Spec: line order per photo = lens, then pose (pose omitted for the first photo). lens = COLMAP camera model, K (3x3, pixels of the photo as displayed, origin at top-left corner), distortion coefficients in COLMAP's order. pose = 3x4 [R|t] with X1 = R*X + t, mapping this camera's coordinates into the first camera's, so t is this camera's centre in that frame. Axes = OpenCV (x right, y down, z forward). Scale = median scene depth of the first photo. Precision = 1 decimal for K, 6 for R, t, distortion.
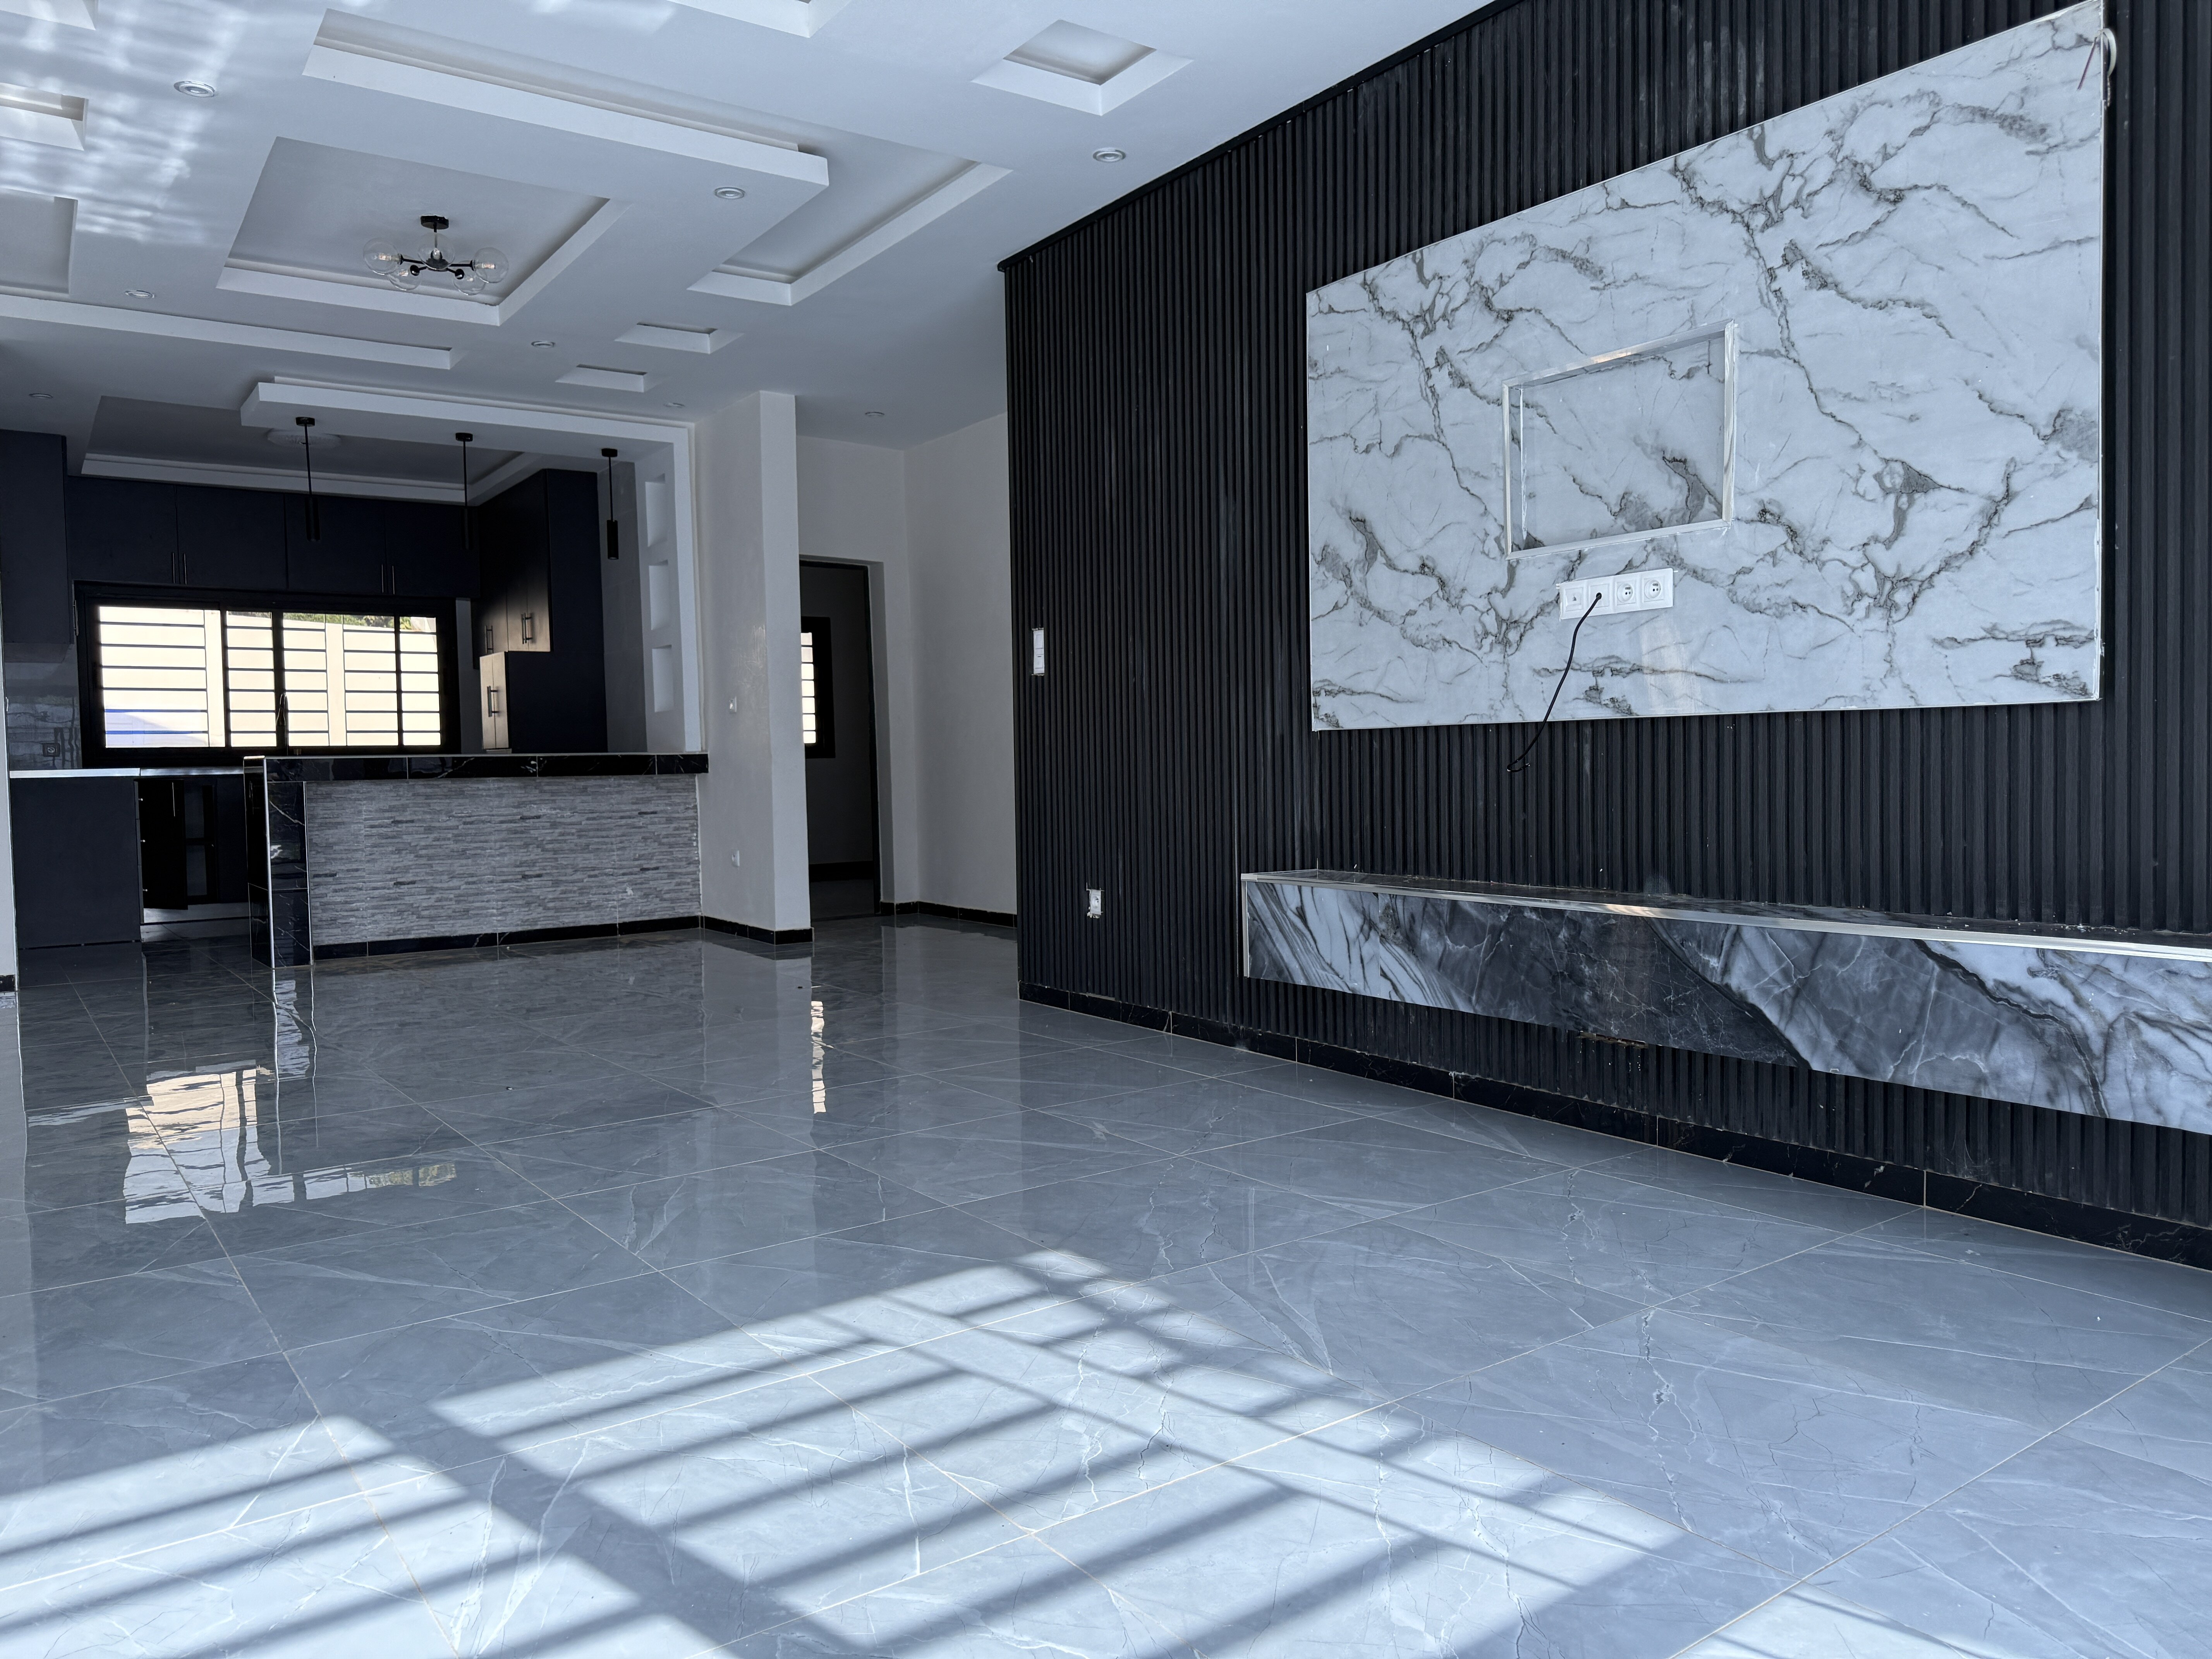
lens RADIAL K [[1583.3, 0, 1114.0], [0, 1583.3, 820.6], [0, 0, 1]] dist [0.039070, -0.050560]
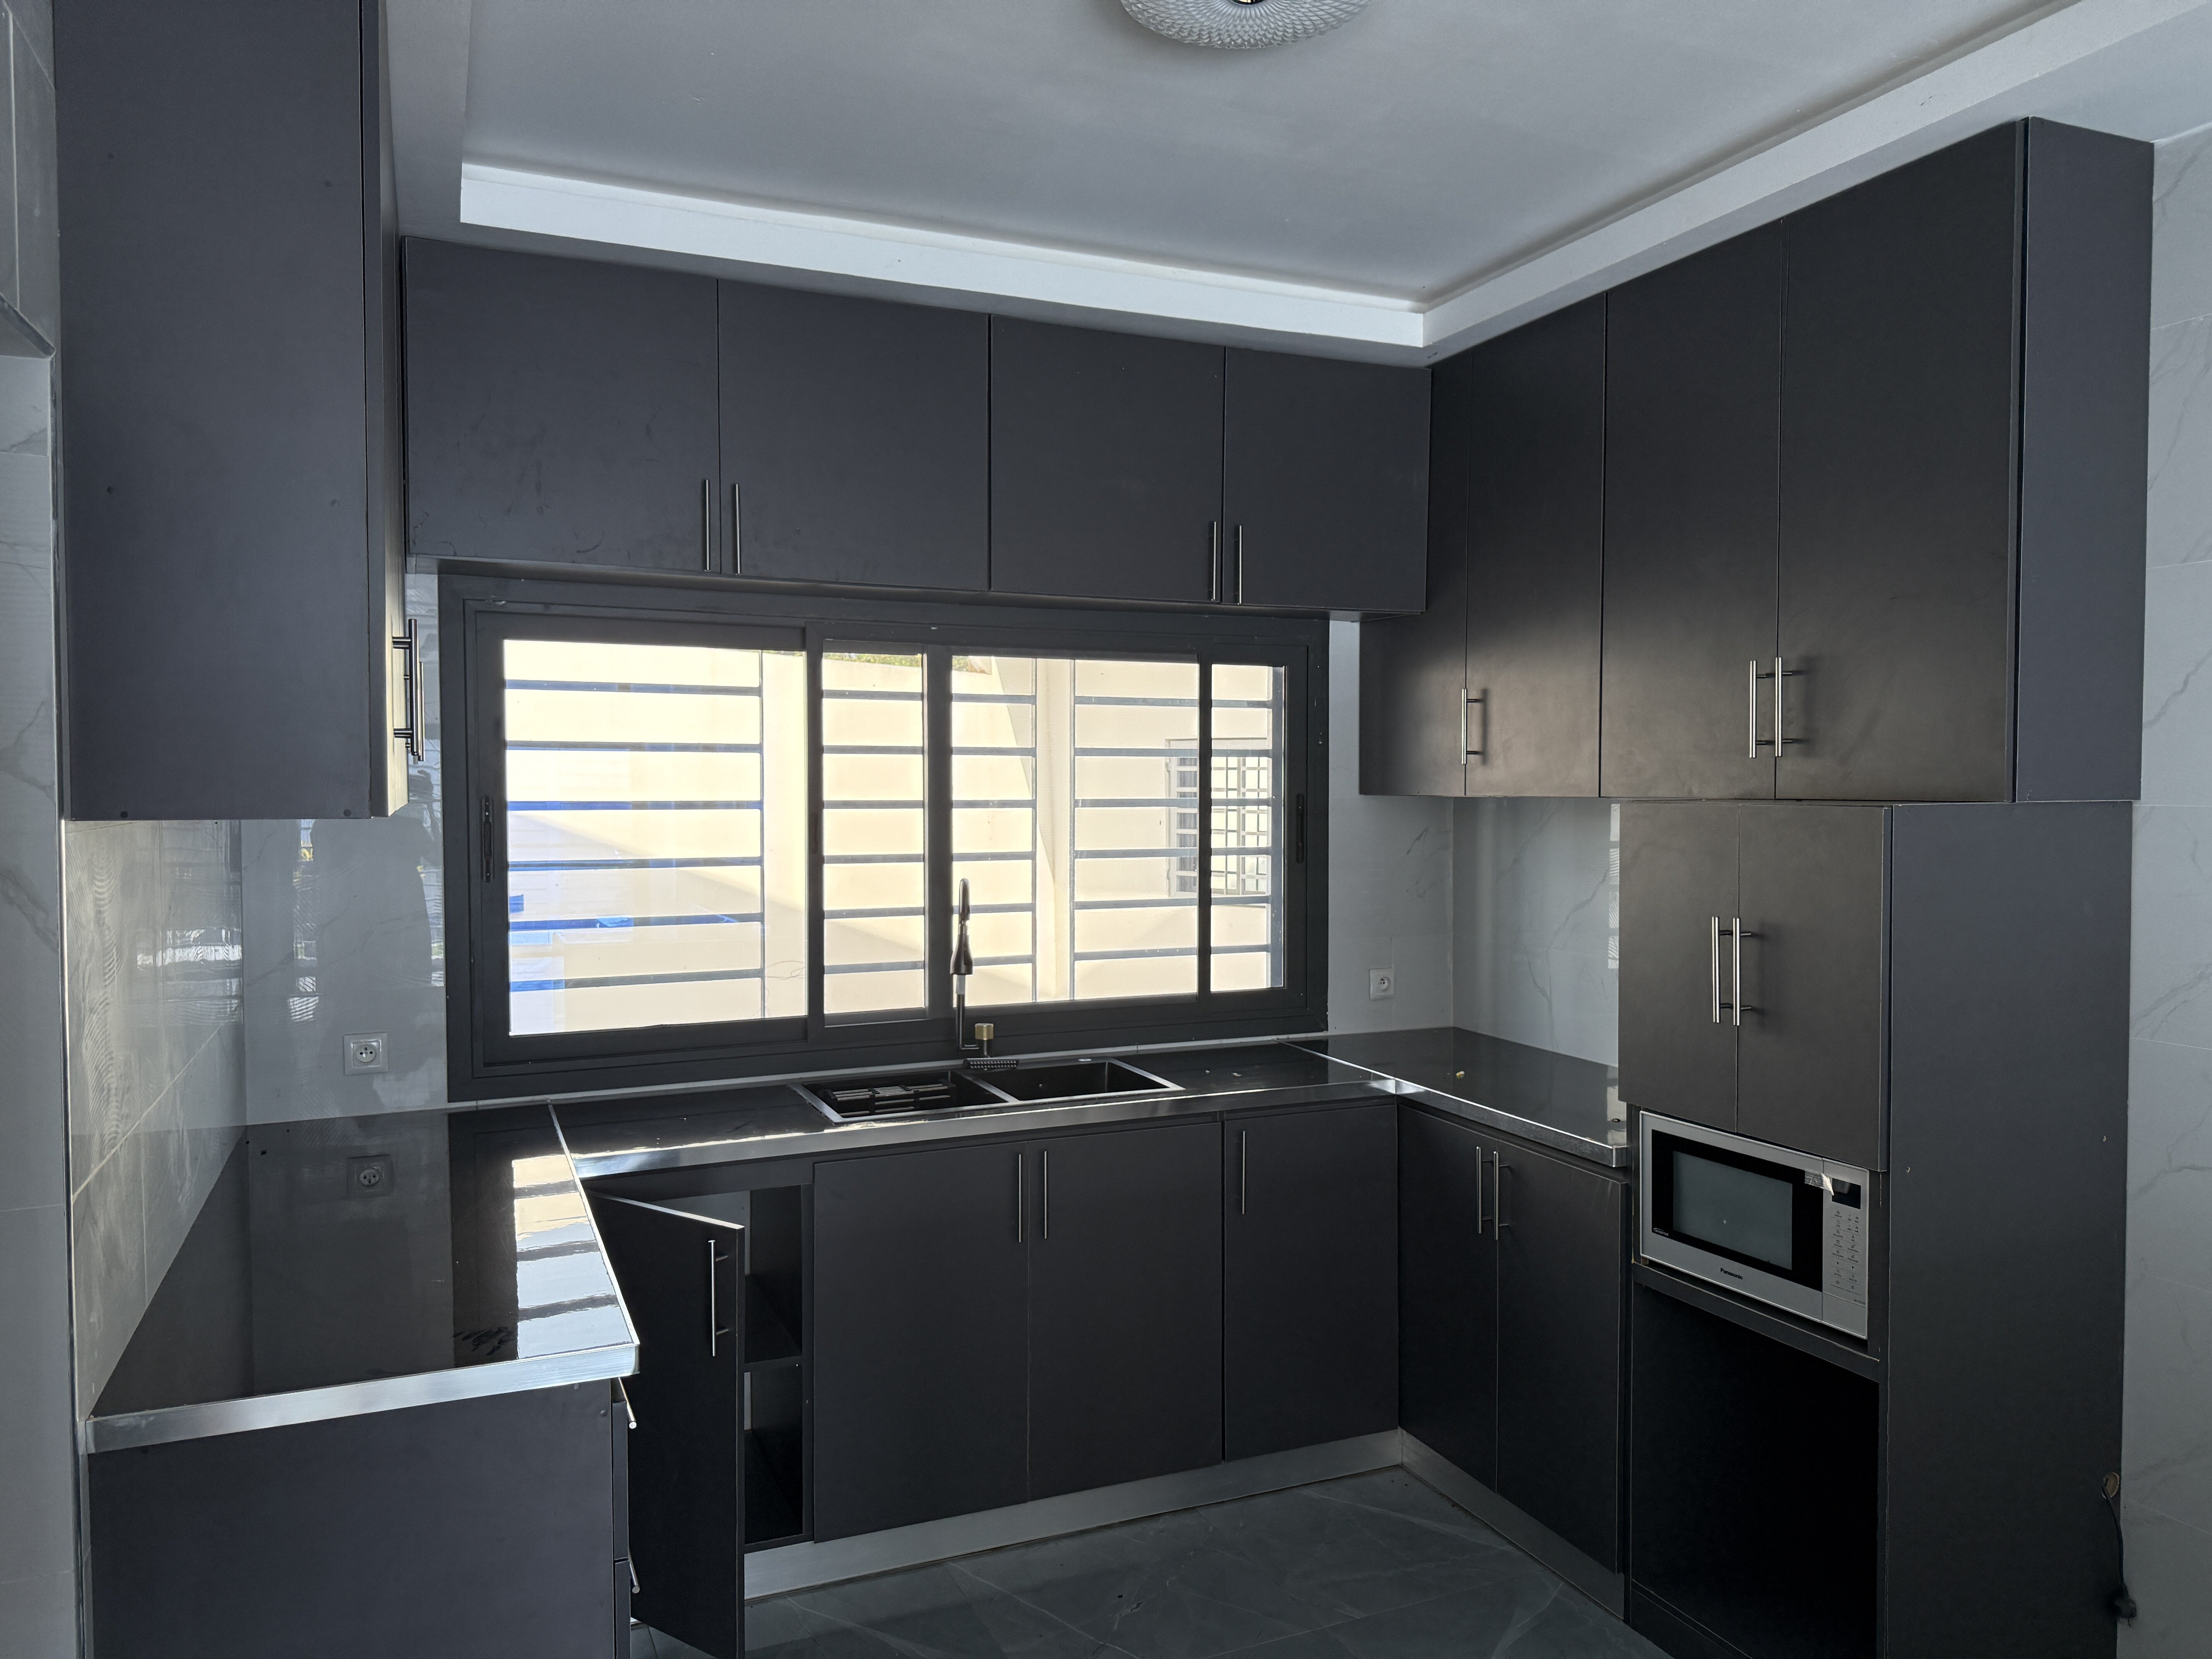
lens RADIAL K [[1583.3, 0, 1156.3], [0, 1583.3, 834.9], [0, 0, 1]] dist [0.039070, -0.050560]
pose [[0.981518, 0.024939, -0.189736, -0.957079], [-0.025479, 0.999675, -0.000403, -0.210914], [0.189664, 0.005230, 0.981835, 1.528532]]
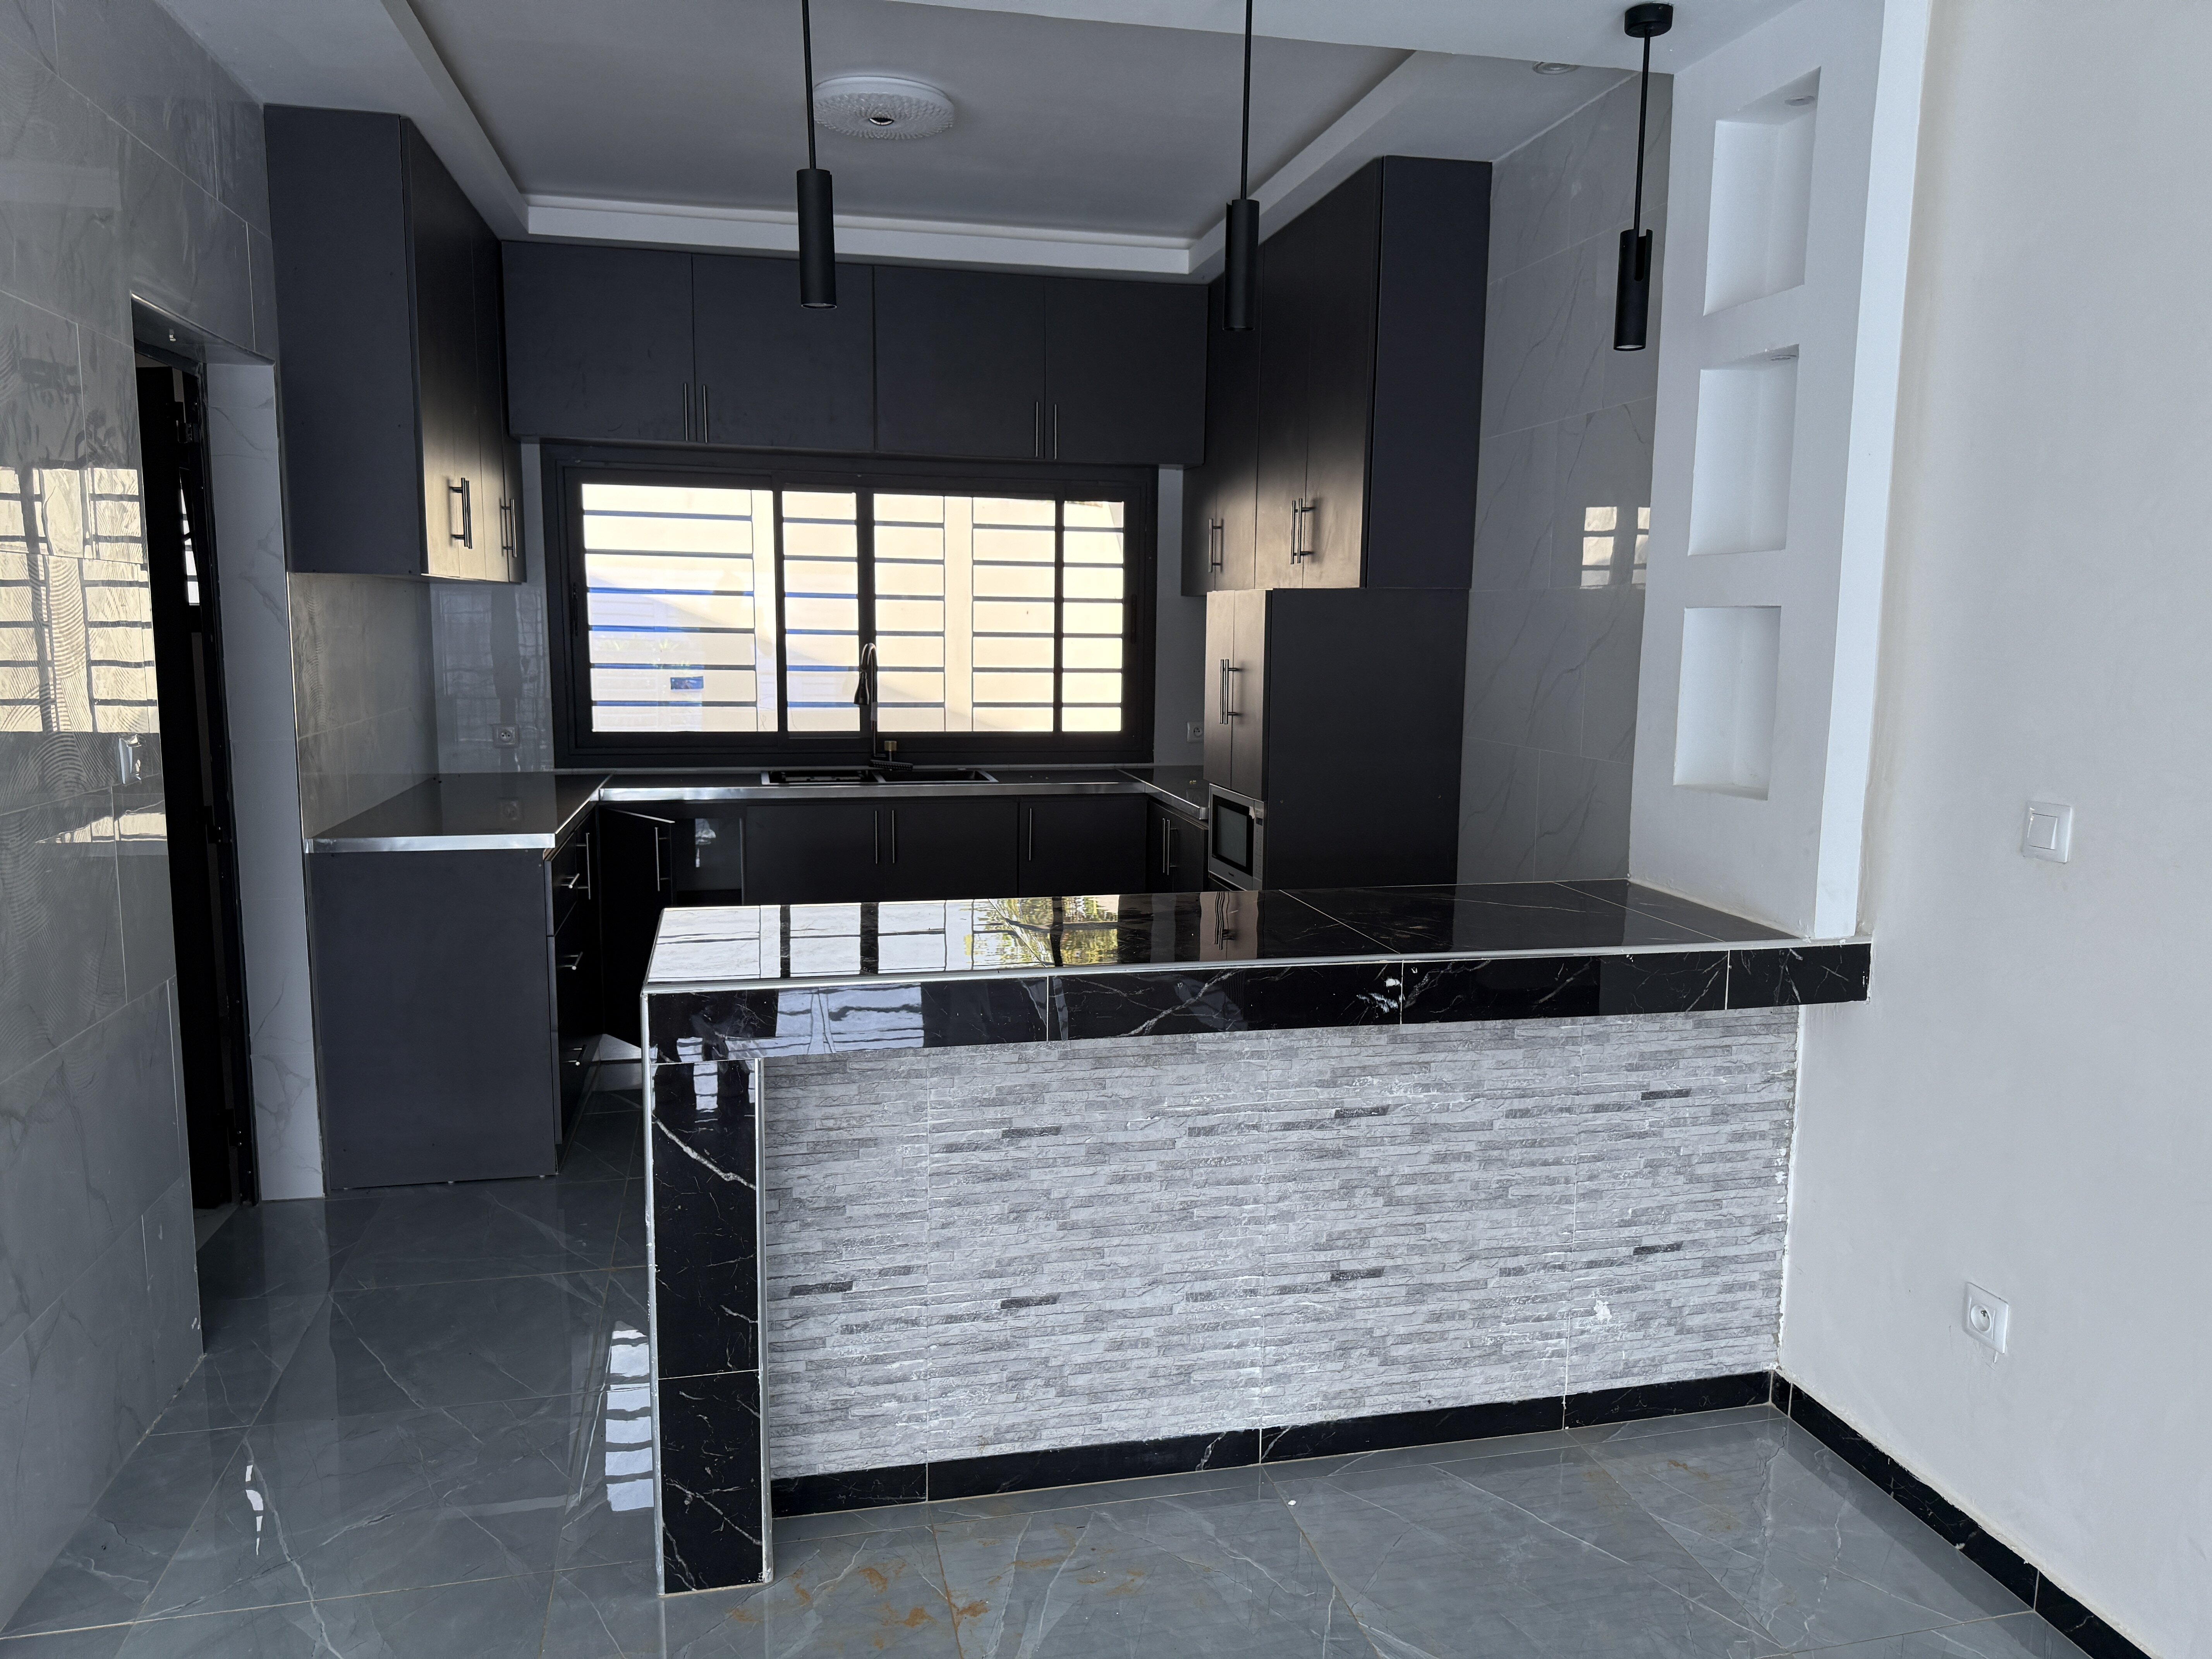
lens RADIAL K [[1583.3, 0, 1138.3], [0, 1583.3, 849.6], [0, 0, 1]] dist [0.039070, -0.050560]
pose [[0.928243, 0.085619, -0.361987, -0.529630], [-0.046421, 0.992205, 0.115644, -0.178228], [0.369067, -0.090542, 0.924982, 1.205502]]
